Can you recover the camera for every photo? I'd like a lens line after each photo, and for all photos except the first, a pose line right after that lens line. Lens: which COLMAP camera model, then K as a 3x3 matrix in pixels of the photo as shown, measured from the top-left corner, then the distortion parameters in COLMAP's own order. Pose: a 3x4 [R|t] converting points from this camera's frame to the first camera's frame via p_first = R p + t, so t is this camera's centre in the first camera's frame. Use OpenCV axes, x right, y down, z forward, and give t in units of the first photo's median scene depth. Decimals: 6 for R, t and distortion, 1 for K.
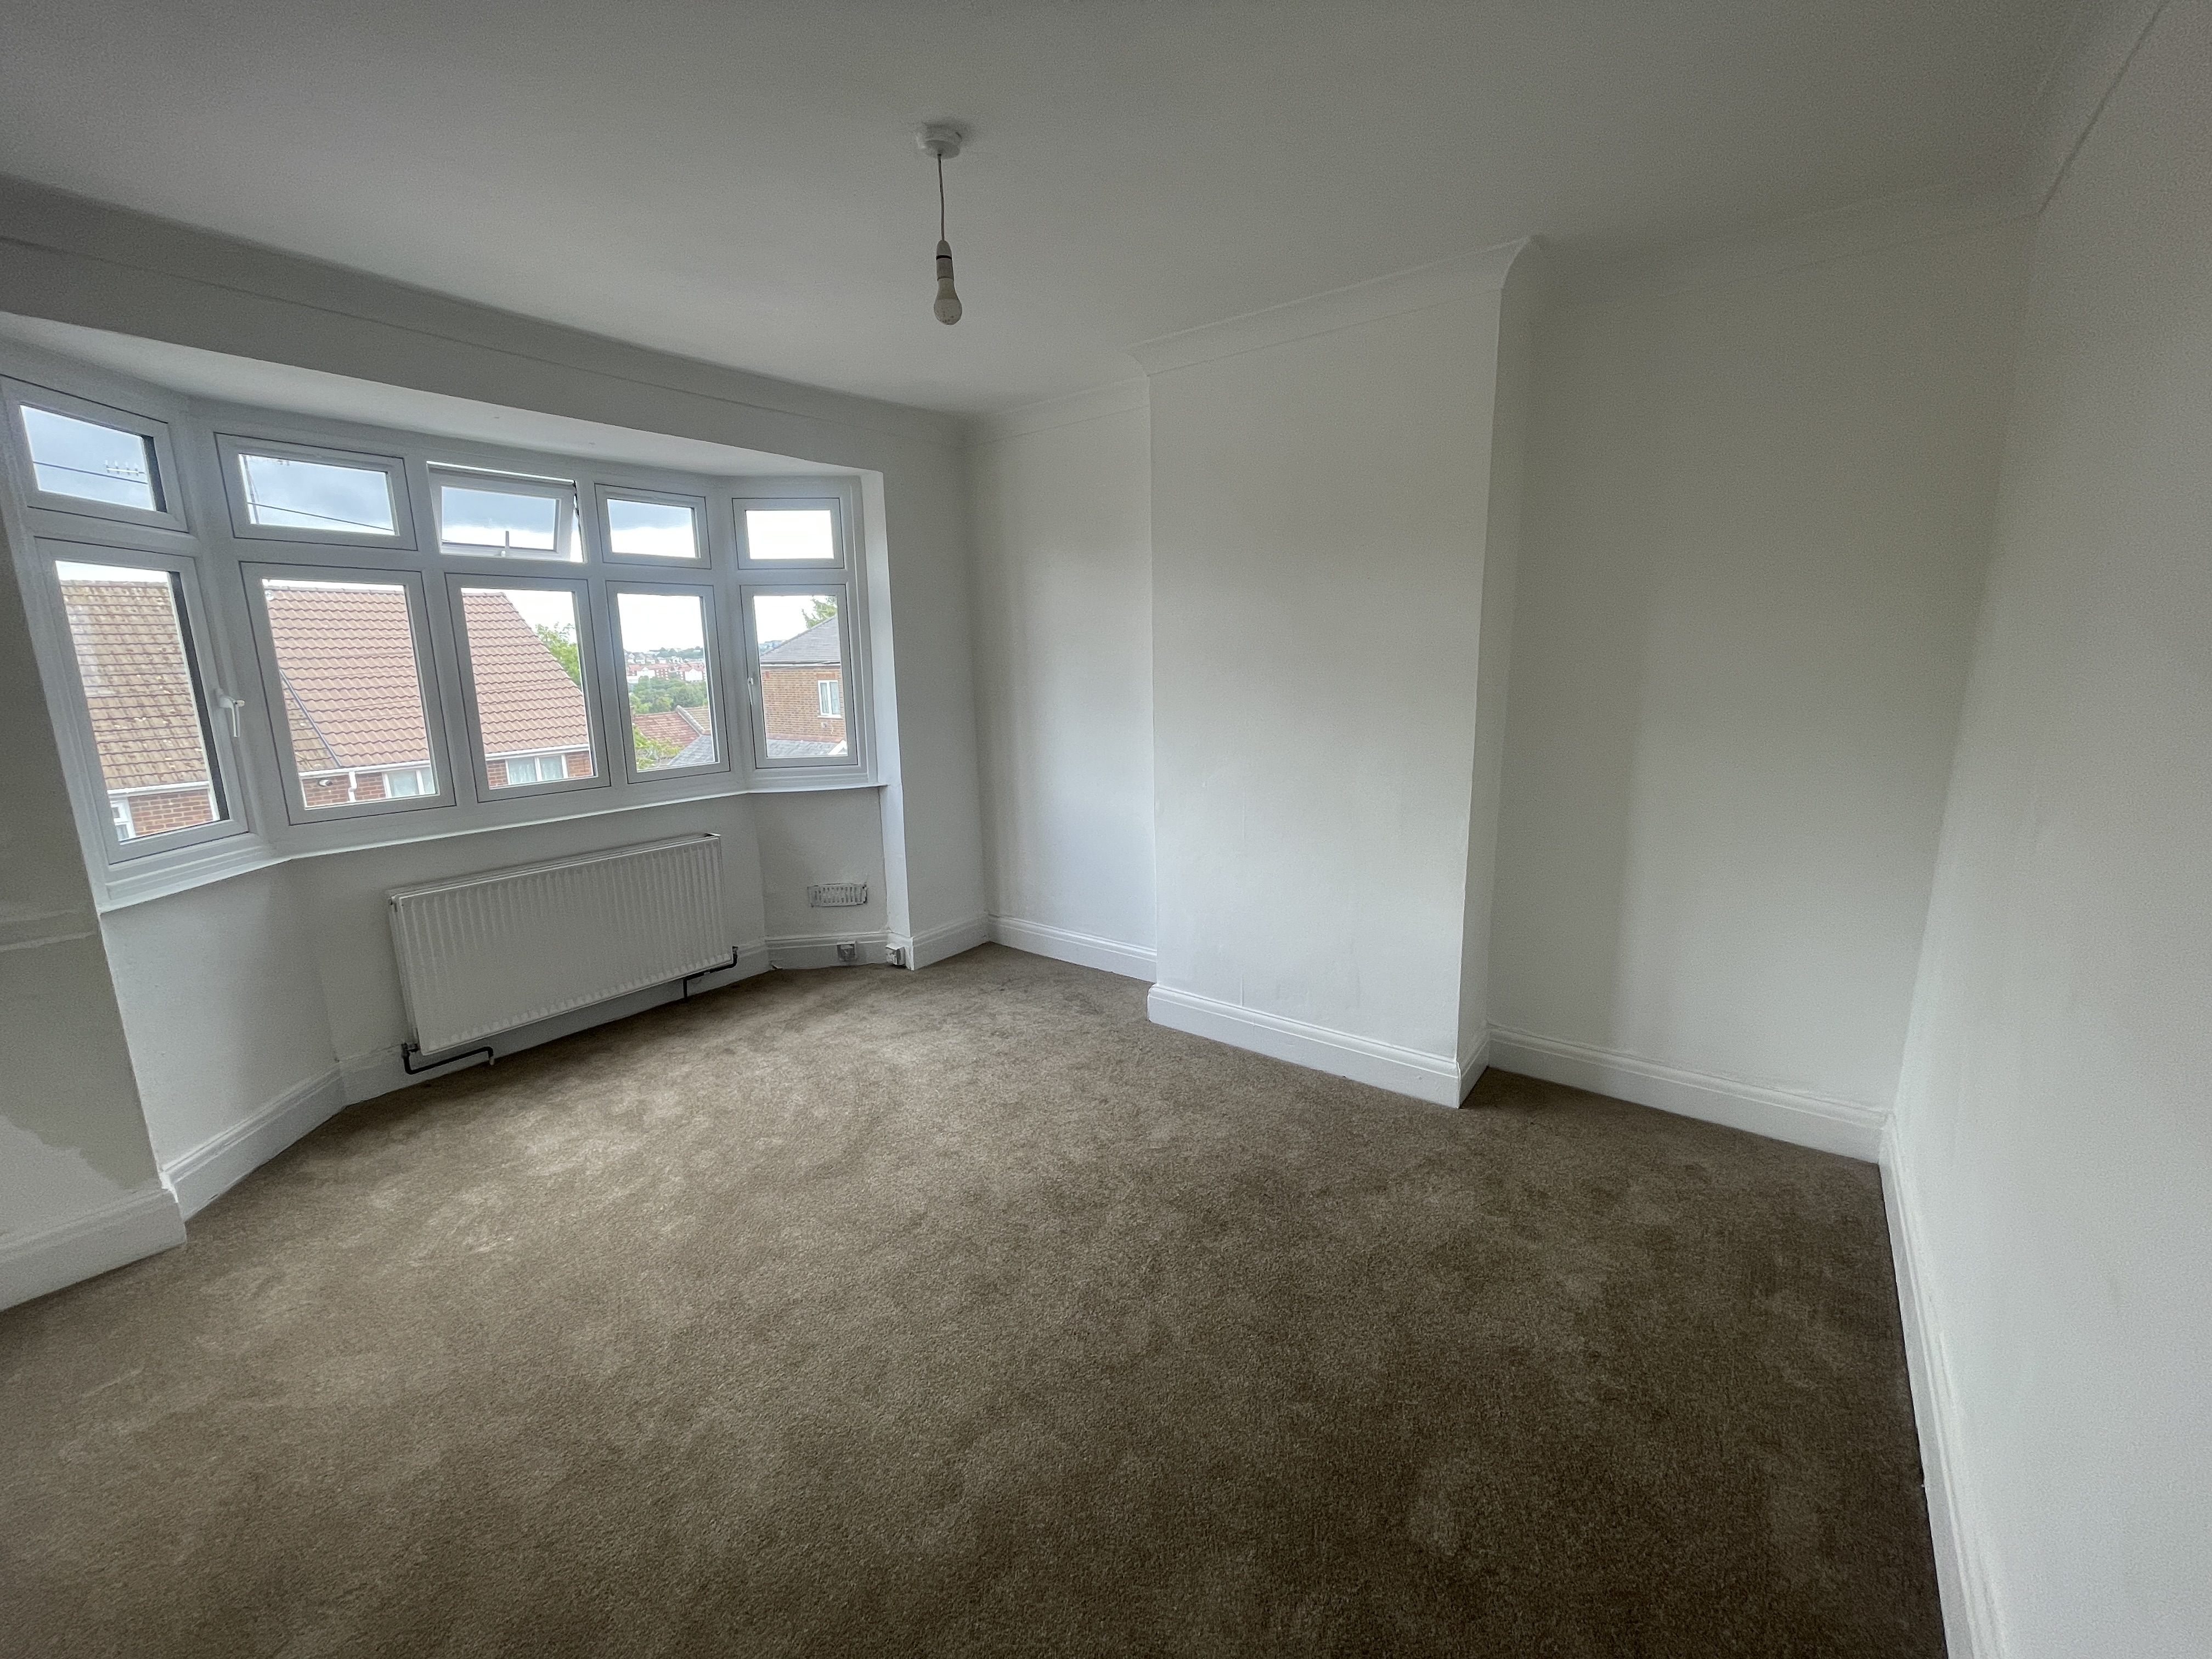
lens RADIAL K [[884.7, 0, 1087.1], [0, 884.7, 826.2], [0, 0, 1]] dist [0.001631, 0.000050]
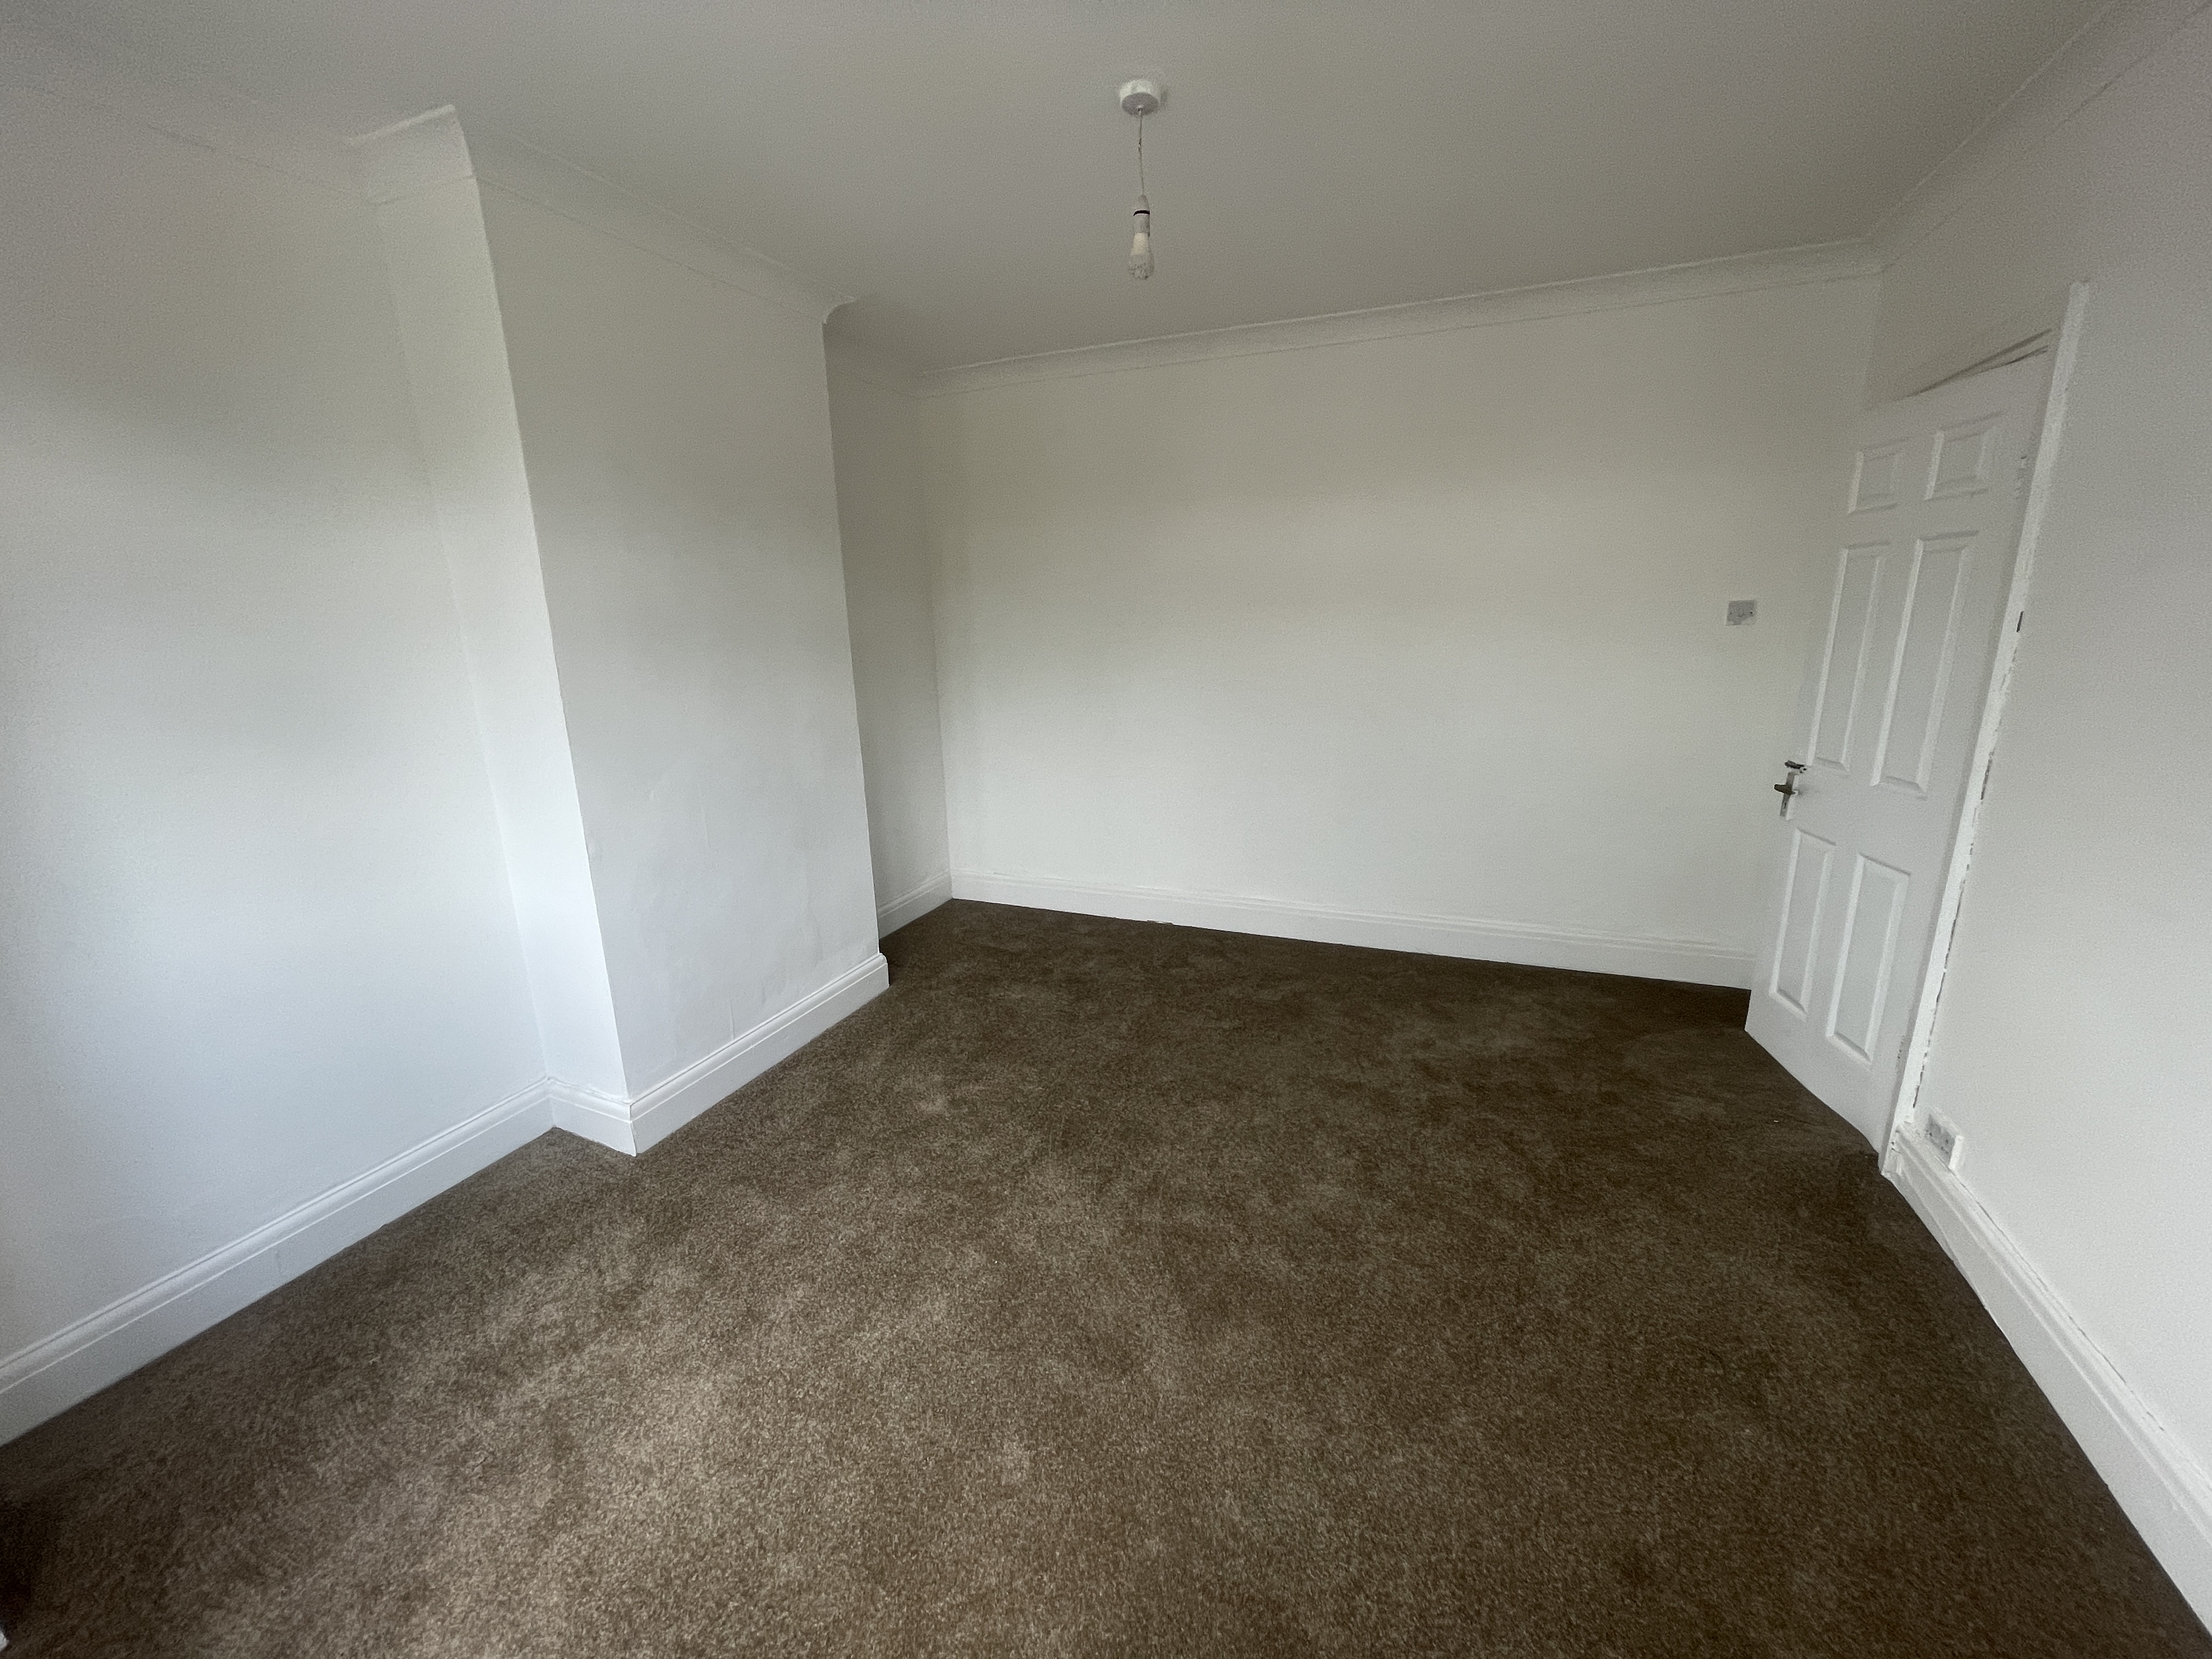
lens RADIAL K [[893.5, 0, 1104.6], [0, 893.5, 823.1], [0, 0, 1]] dist [-0.001246, -0.000247]
pose [[-0.276435, -0.203249, 0.939294, -0.715206], [0.209115, 0.941240, 0.265212, -0.153159], [-0.938006, 0.269734, -0.217689, 0.812941]]
